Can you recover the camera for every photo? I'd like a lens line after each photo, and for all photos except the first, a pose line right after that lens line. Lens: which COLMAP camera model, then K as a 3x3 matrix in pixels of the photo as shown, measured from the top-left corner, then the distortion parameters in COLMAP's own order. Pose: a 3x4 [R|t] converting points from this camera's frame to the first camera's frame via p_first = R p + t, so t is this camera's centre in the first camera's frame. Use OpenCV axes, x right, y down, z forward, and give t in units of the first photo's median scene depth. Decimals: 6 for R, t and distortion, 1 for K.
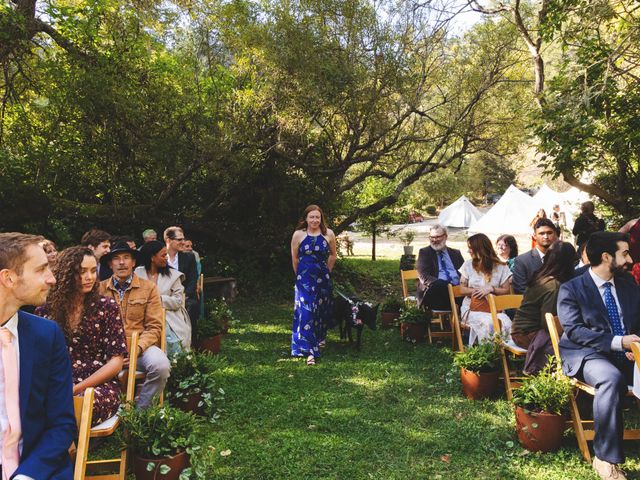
lens RADIAL K [[502.1, 0, 320.0], [0, 502.1, 240.0], [0, 0, 1]] dist [0.009725, 0.005790]
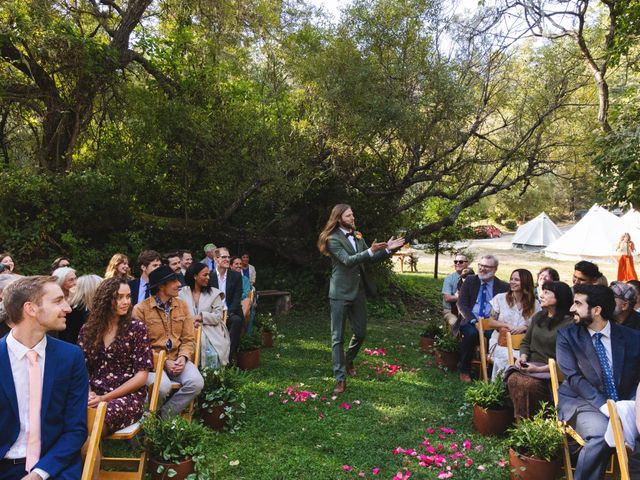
lens RADIAL K [[502.1, 0, 320.0], [0, 502.1, 240.0], [0, 0, 1]] dist [0.009725, 0.005790]
pose [[0.986892, 0.038594, -0.156698, 0.102374], [-0.040882, 0.999099, -0.011407, -0.045386], [0.156117, 0.017664, 0.987581, -0.059006]]
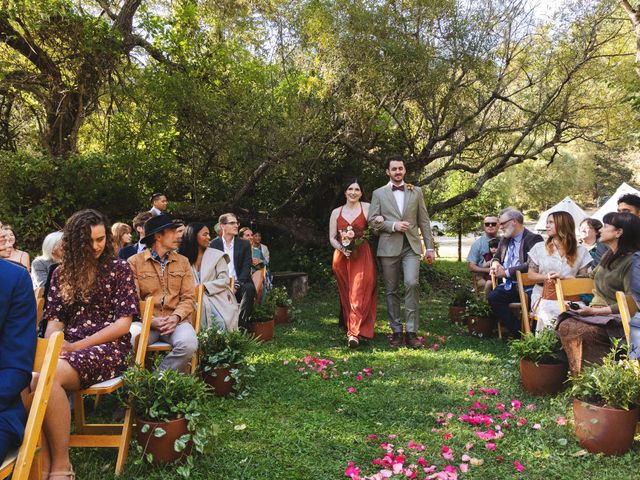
lens RADIAL K [[498.4, 0, 320.0], [0, 498.4, 240.0], [0, 0, 1]] dist [0.016014, -0.001903]
pose [[0.981173, -0.000450, -0.193132, 0.091870], [-0.003304, 0.999812, -0.019110, 0.056011], [0.193105, 0.019388, 0.980987, 0.062534]]
